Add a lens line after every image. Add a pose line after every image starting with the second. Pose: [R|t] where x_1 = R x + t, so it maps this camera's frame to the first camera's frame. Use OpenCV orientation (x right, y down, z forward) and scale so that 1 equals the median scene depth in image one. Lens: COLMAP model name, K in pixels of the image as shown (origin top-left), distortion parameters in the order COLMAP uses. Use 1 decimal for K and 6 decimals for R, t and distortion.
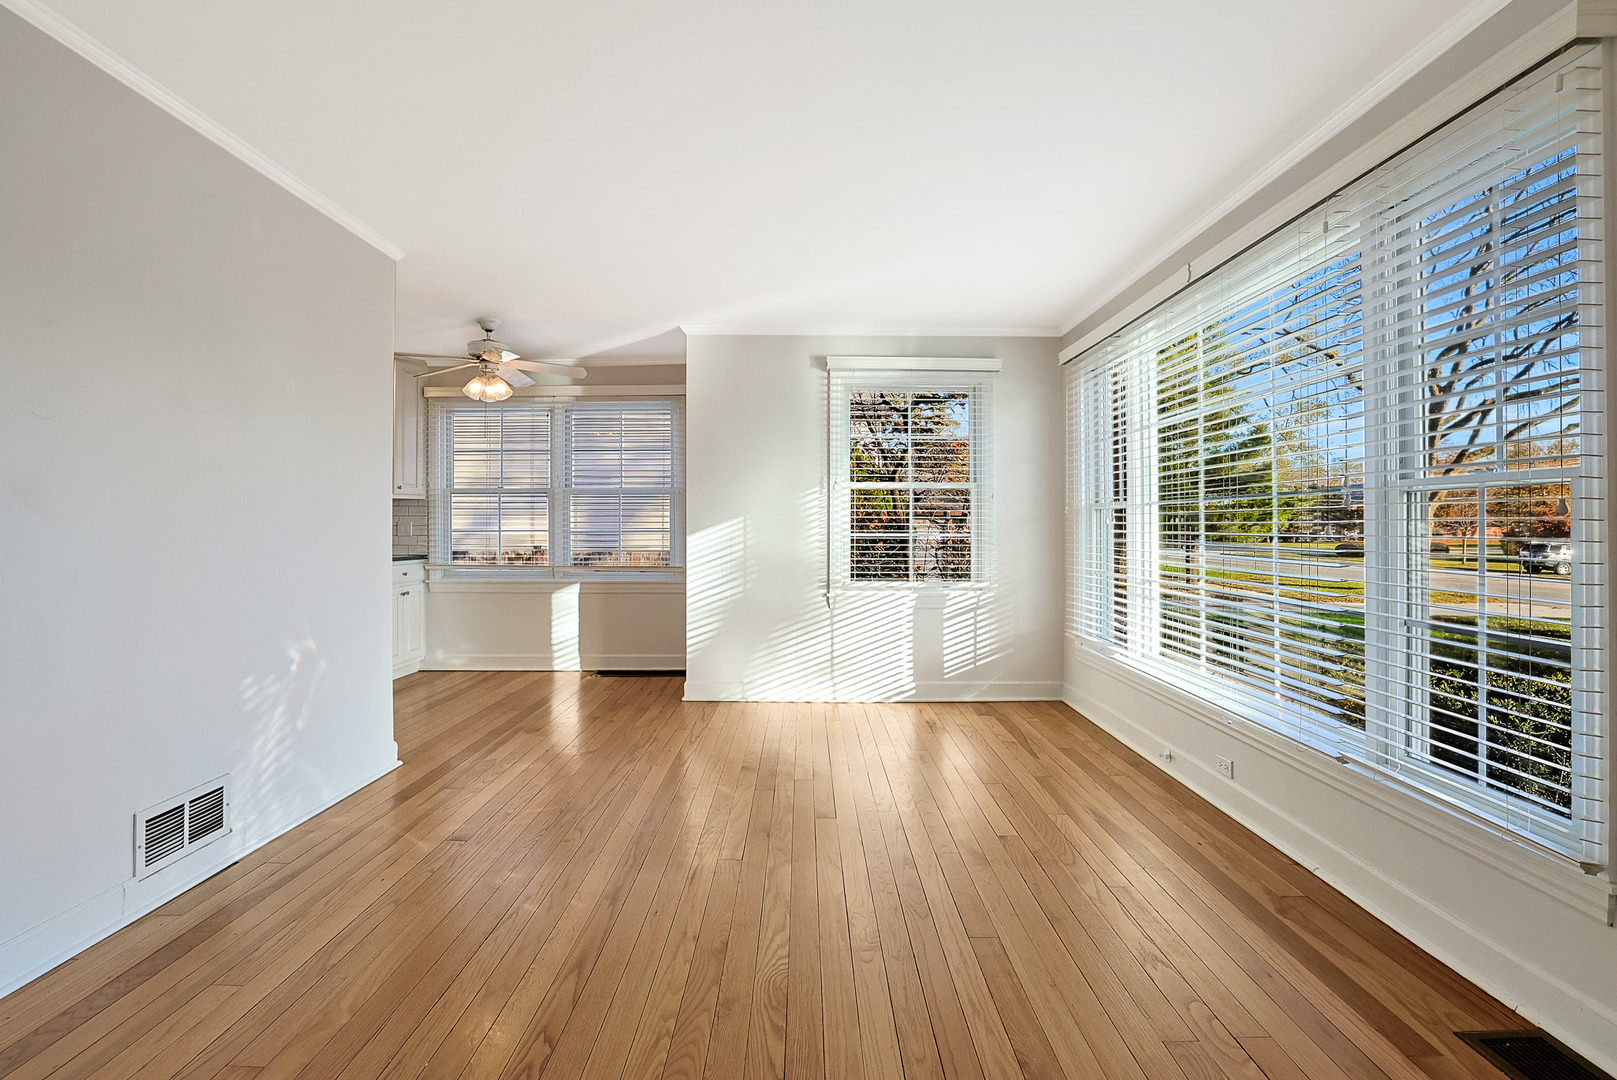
lens RADIAL K [[758.3, 0, 806.5], [0, 758.3, 509.7], [0, 0, 1]] dist [-0.046910, 0.017999]
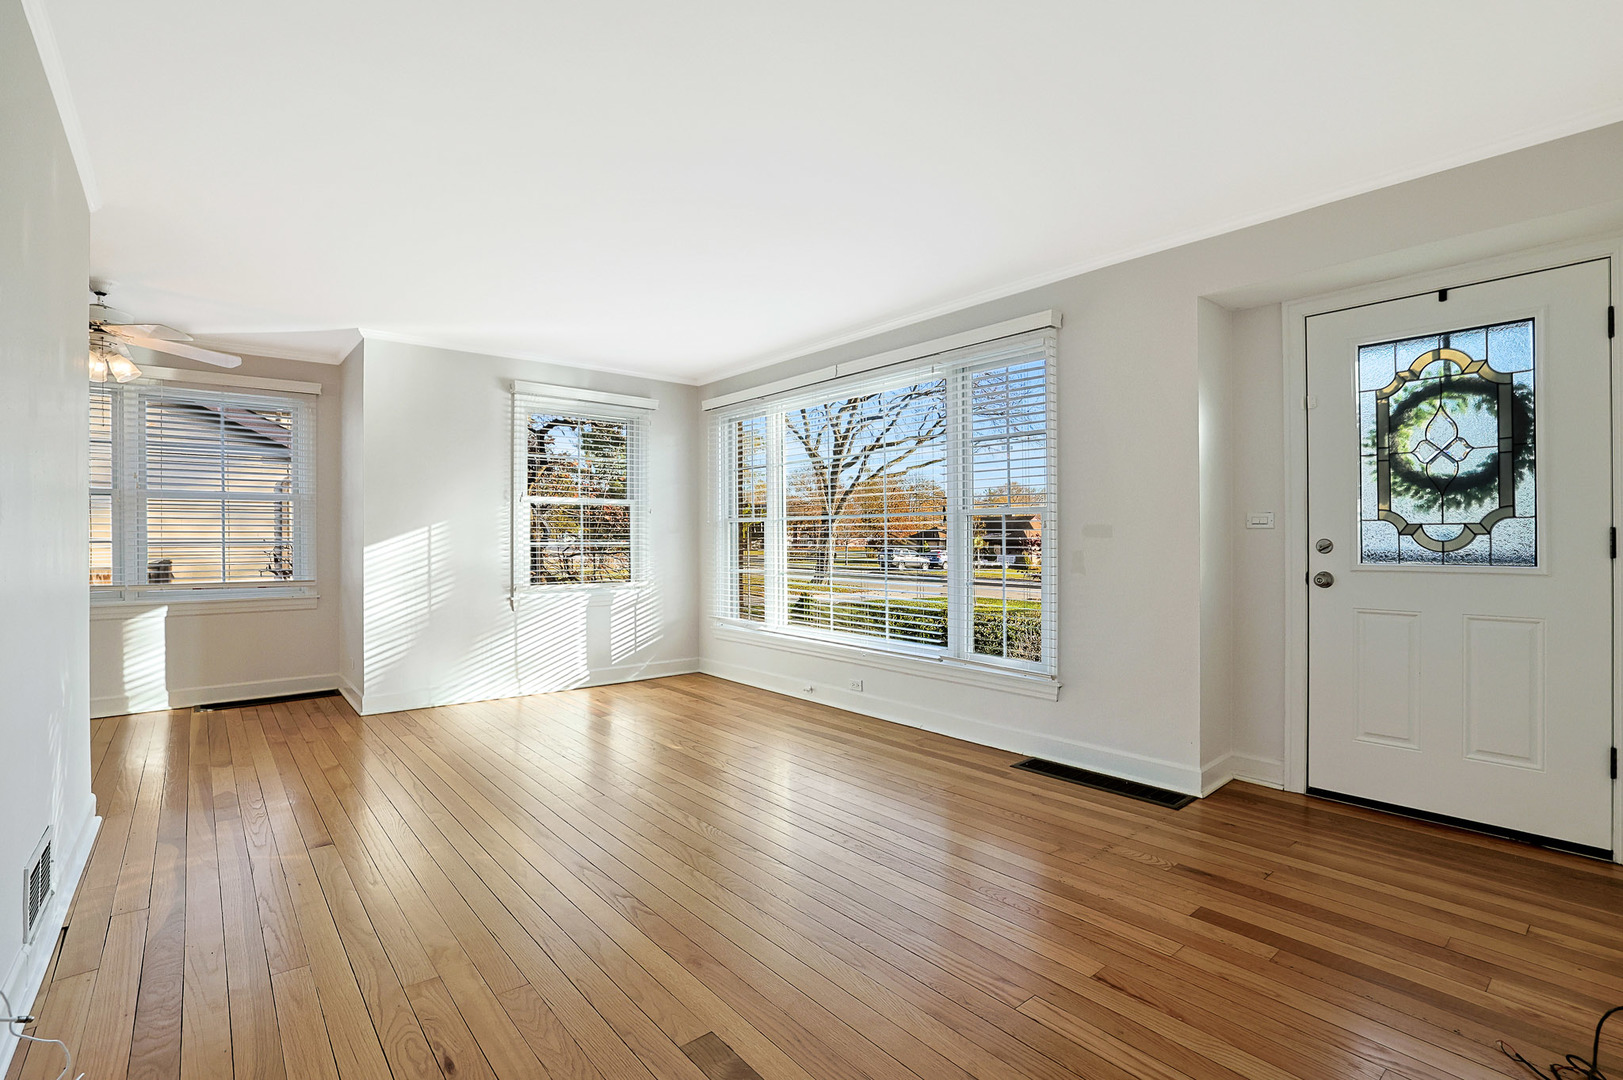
lens RADIAL K [[777.3, 0, 812.8], [0, 777.3, 522.3], [0, 0, 1]] dist [-0.052894, 0.019514]
pose [[0.753901, 0.010619, 0.656902, -0.378023], [-0.011405, 0.999930, -0.003075, 0.000599], [-0.656889, -0.005174, 0.753970, -0.120179]]
